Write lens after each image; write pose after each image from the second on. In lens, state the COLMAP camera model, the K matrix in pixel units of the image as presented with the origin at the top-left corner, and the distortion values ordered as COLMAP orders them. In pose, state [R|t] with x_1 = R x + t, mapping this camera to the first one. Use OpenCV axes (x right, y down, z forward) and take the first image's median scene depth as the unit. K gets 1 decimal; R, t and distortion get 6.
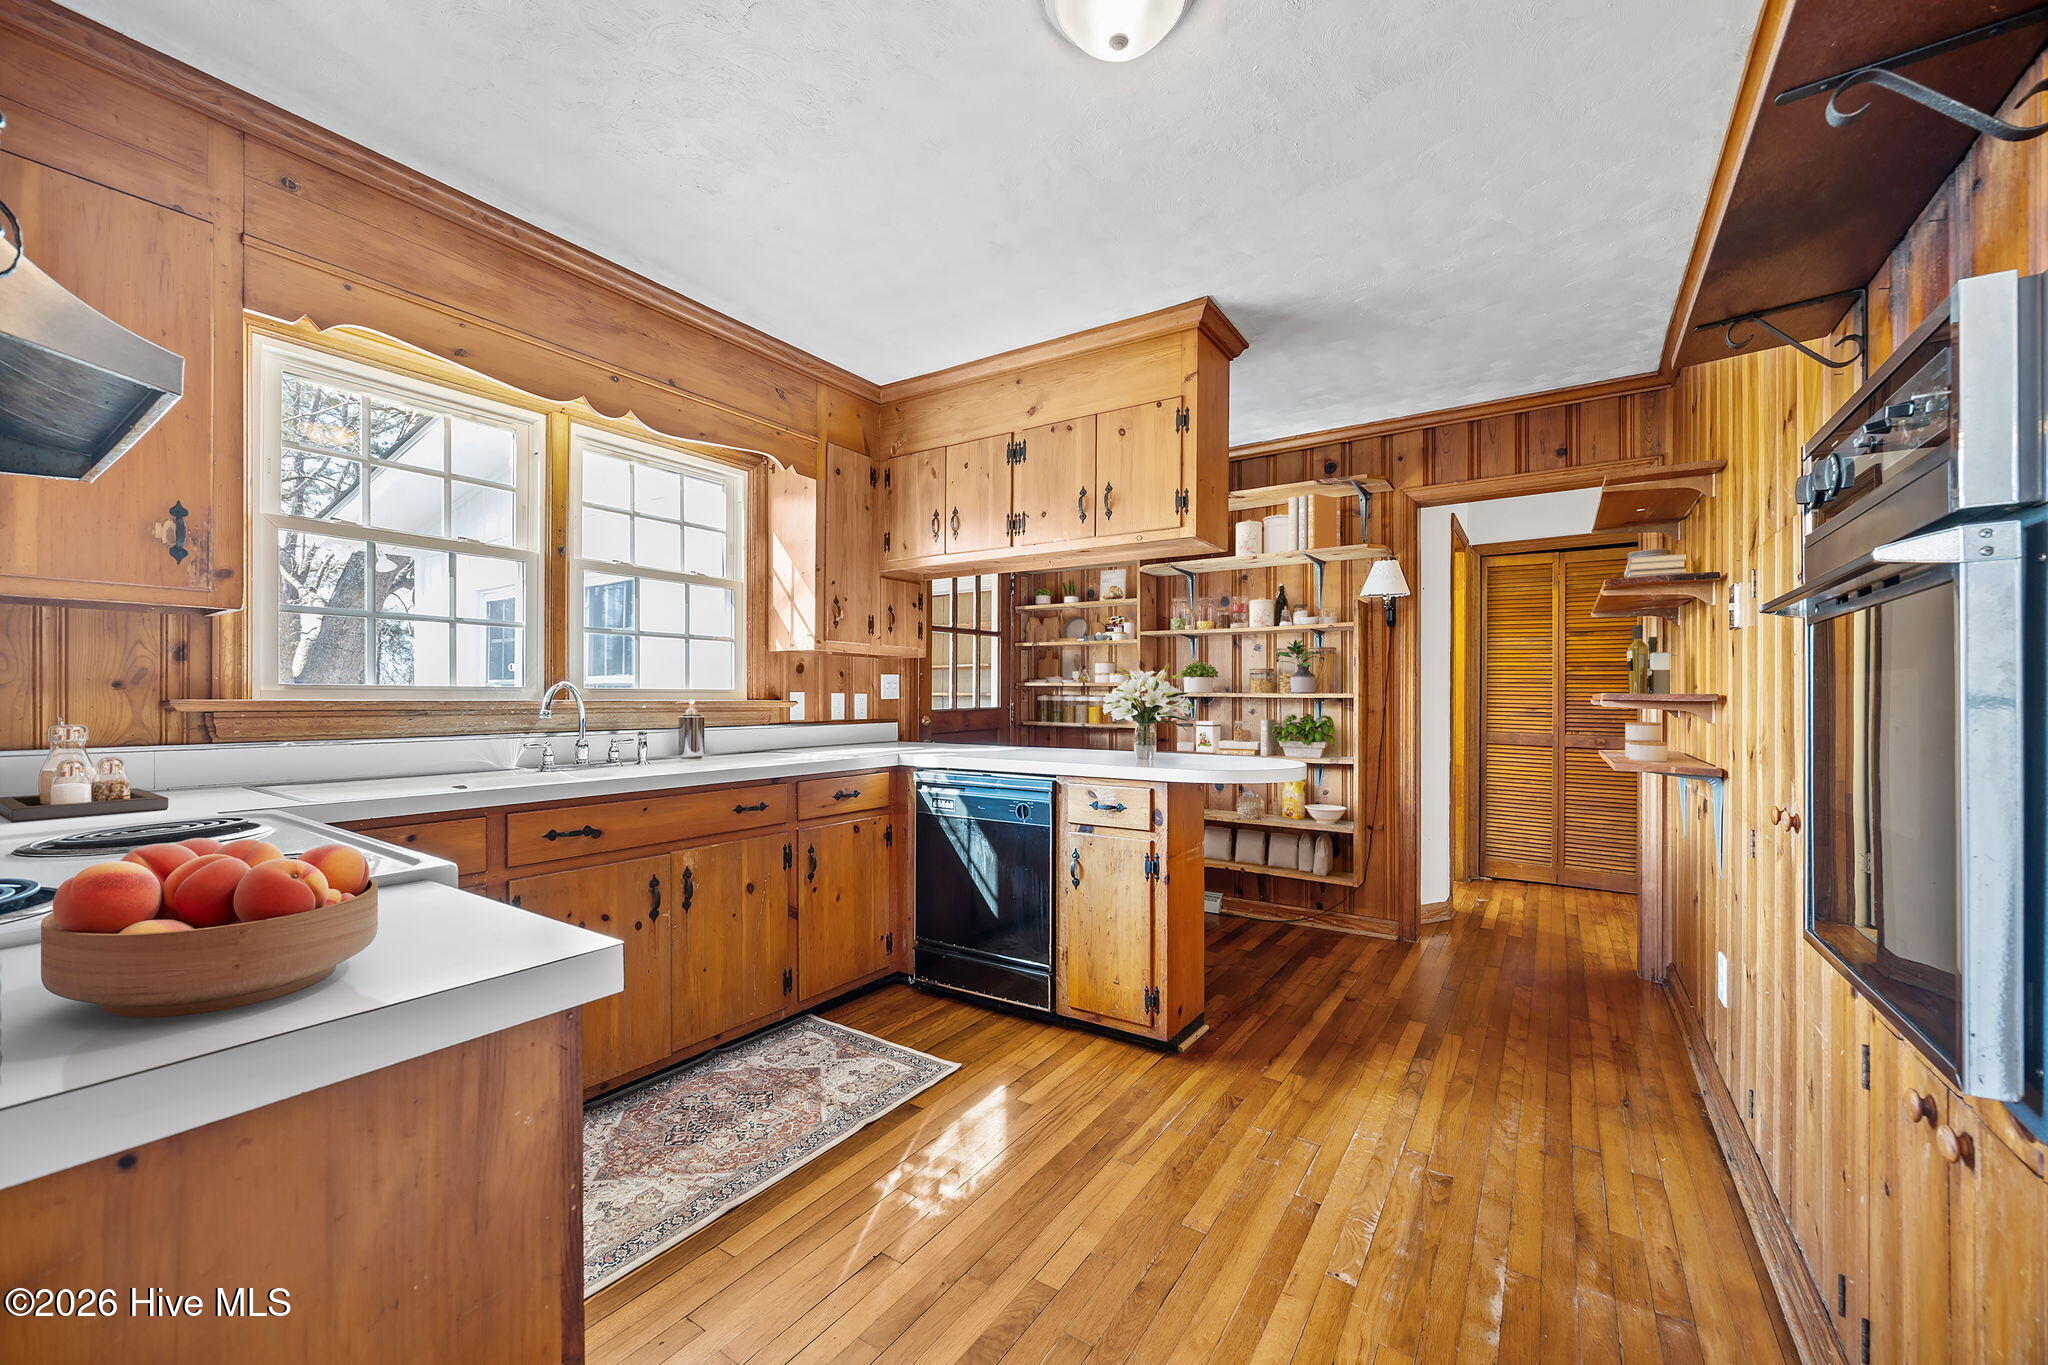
lens RADIAL K [[785.0, 0, 1030.3], [0, 785.0, 695.2], [0, 0, 1]] dist [-0.005702, 0.000309]
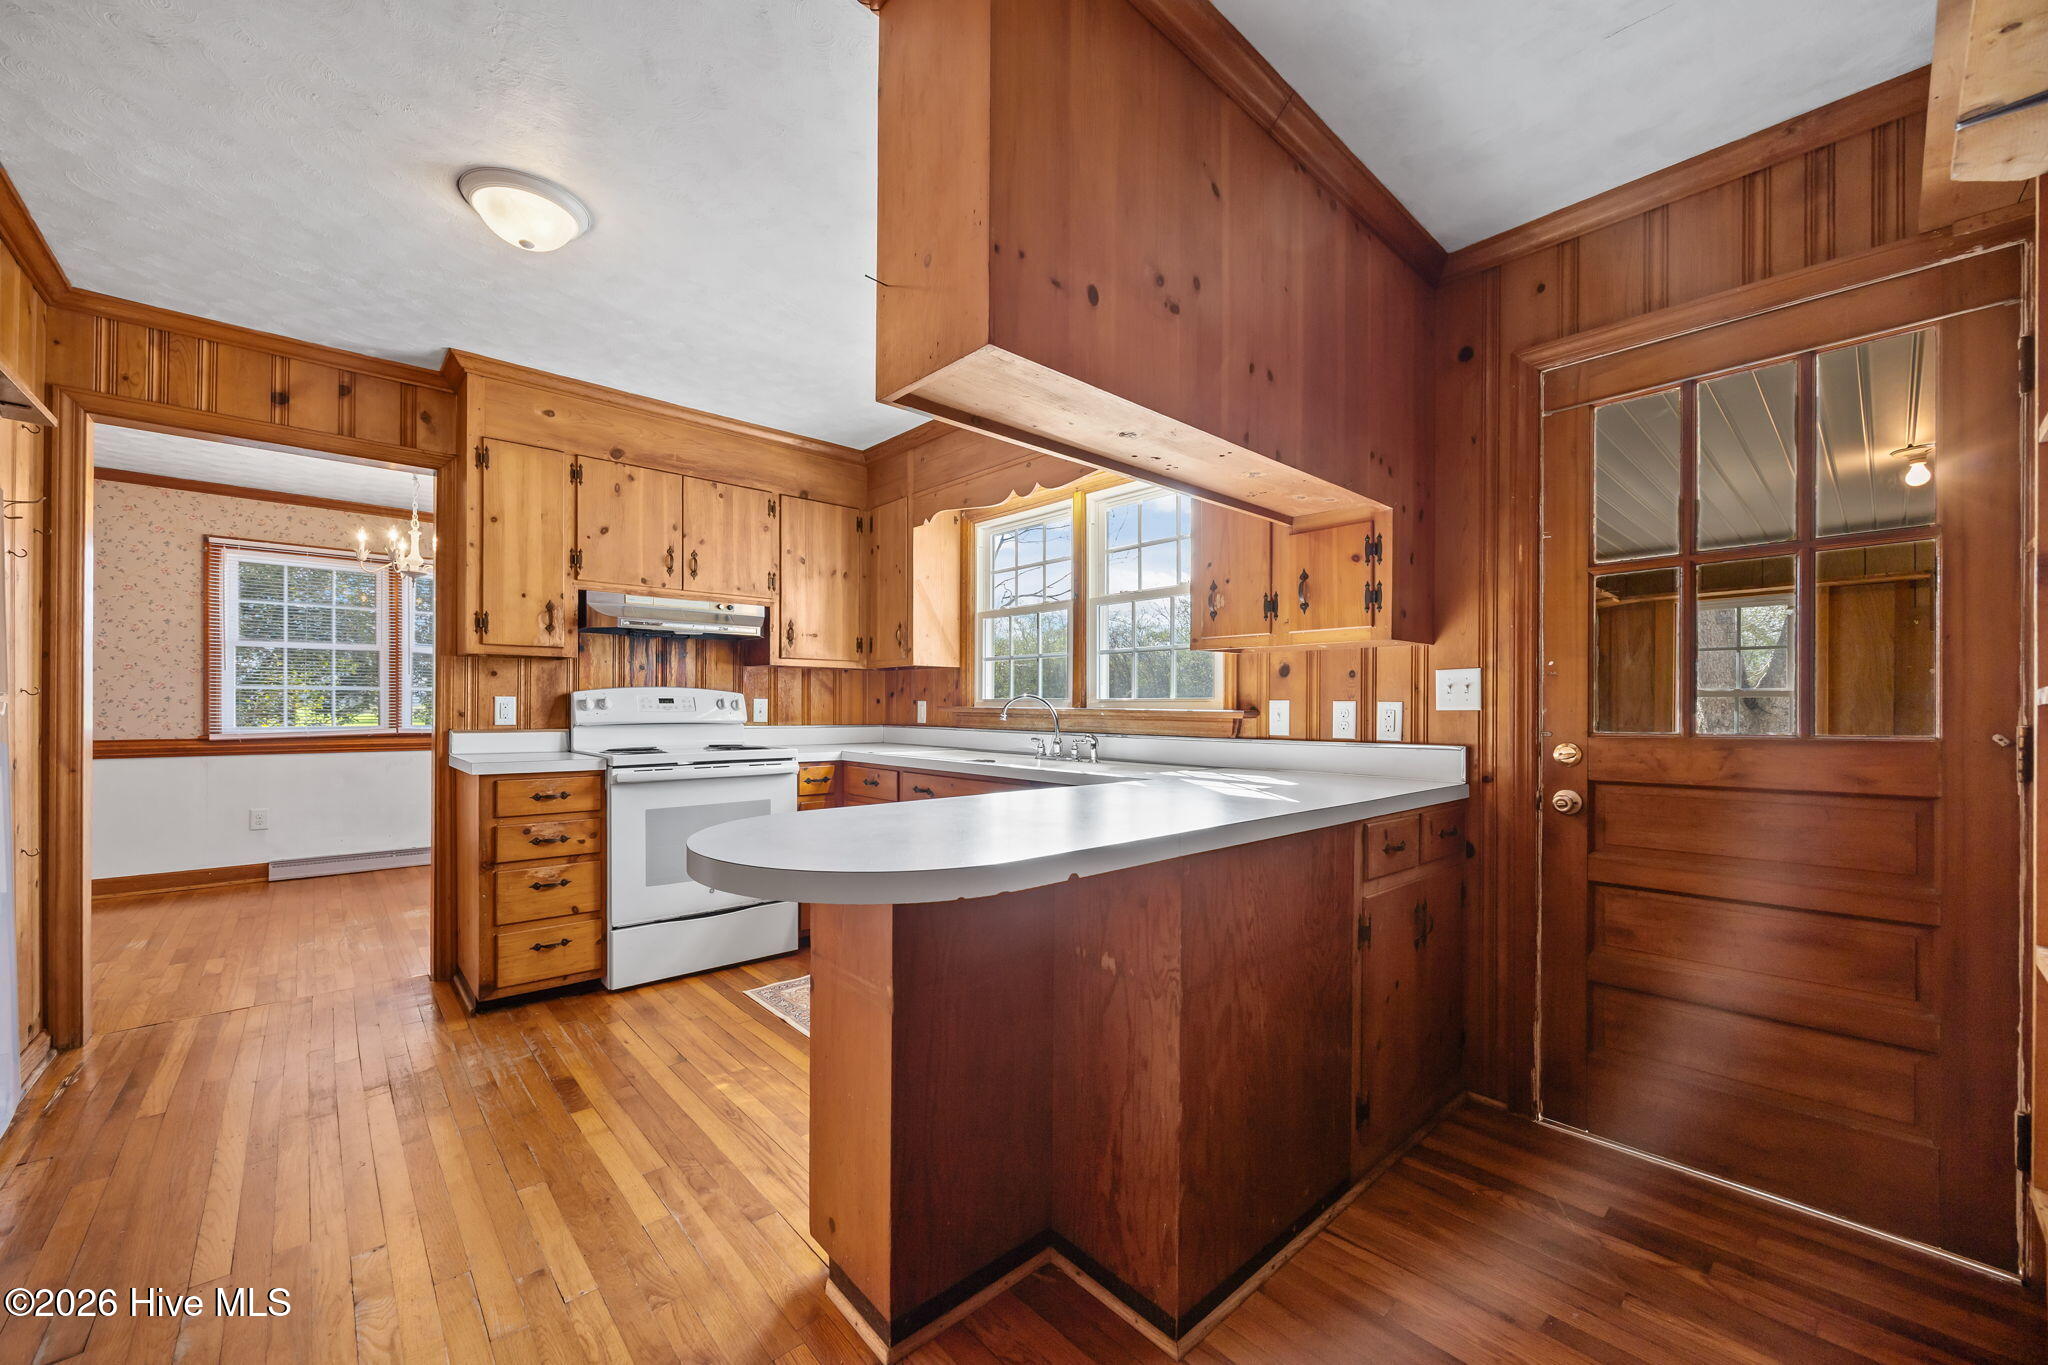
lens RADIAL K [[785.0, 0, 1022.7], [0, 785.0, 695.7], [0, 0, 1]] dist [-0.005702, 0.000309]
pose [[-0.231092, -0.017186, -0.972780, 0.619102], [-0.003700, 0.999852, -0.016786, 0.007033], [0.972925, -0.000280, -0.231121, 1.052795]]
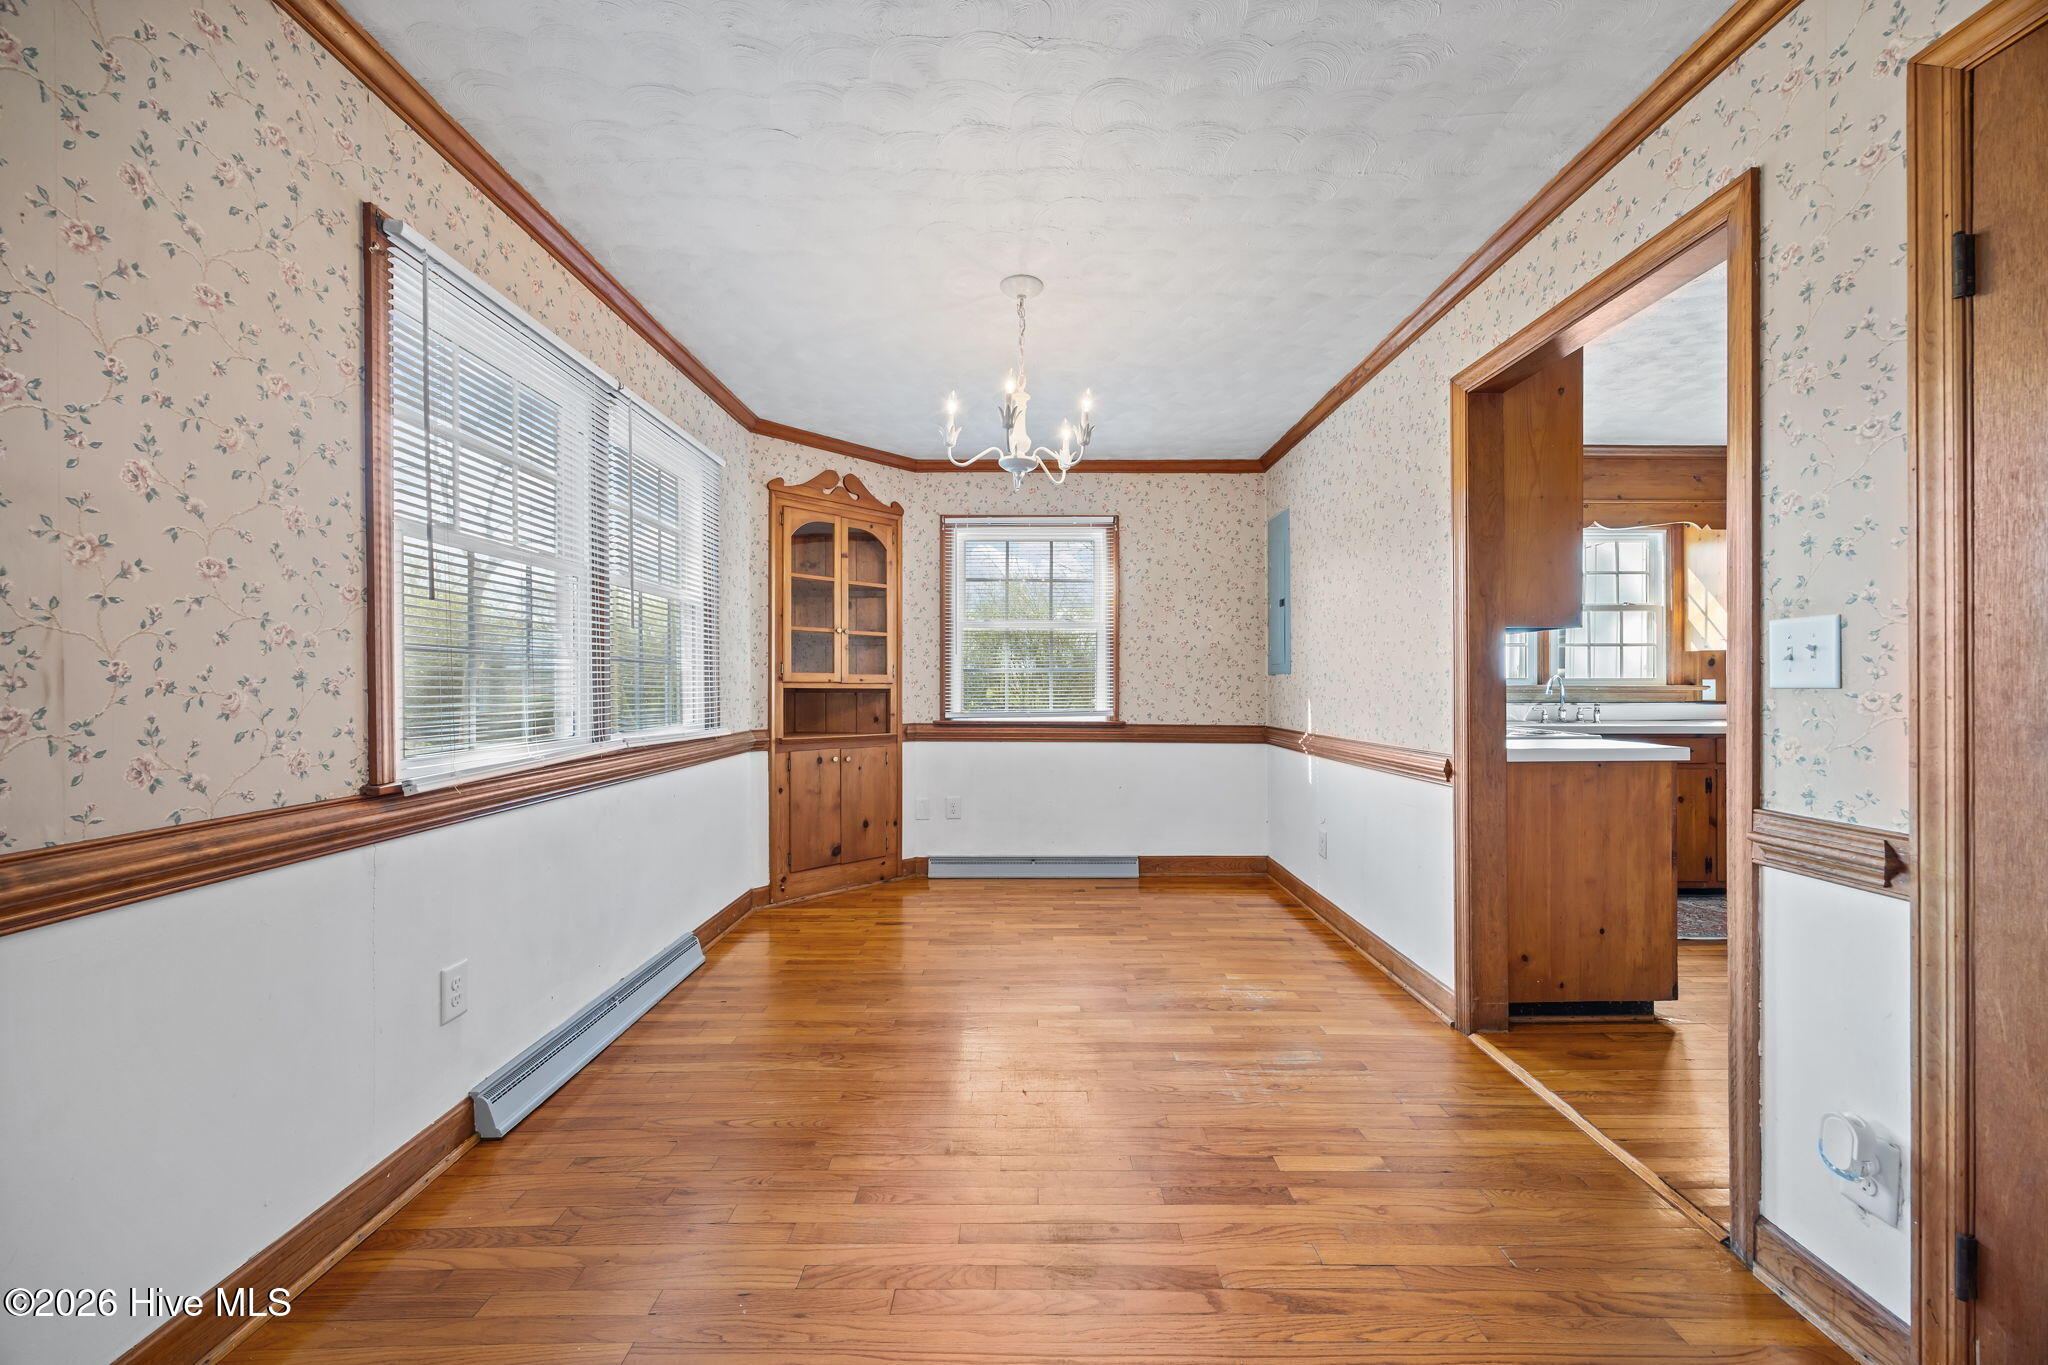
lens RADIAL K [[785.0, 0, 1026.4], [0, 785.0, 682.5], [0, 0, 1]] dist [-0.005702, 0.000309]
pose [[0.564448, -0.001845, -0.825466, 0.182134], [0.003331, 0.999994, 0.000042, -0.003047], [0.825462, -0.002773, 0.564451, -0.869157]]
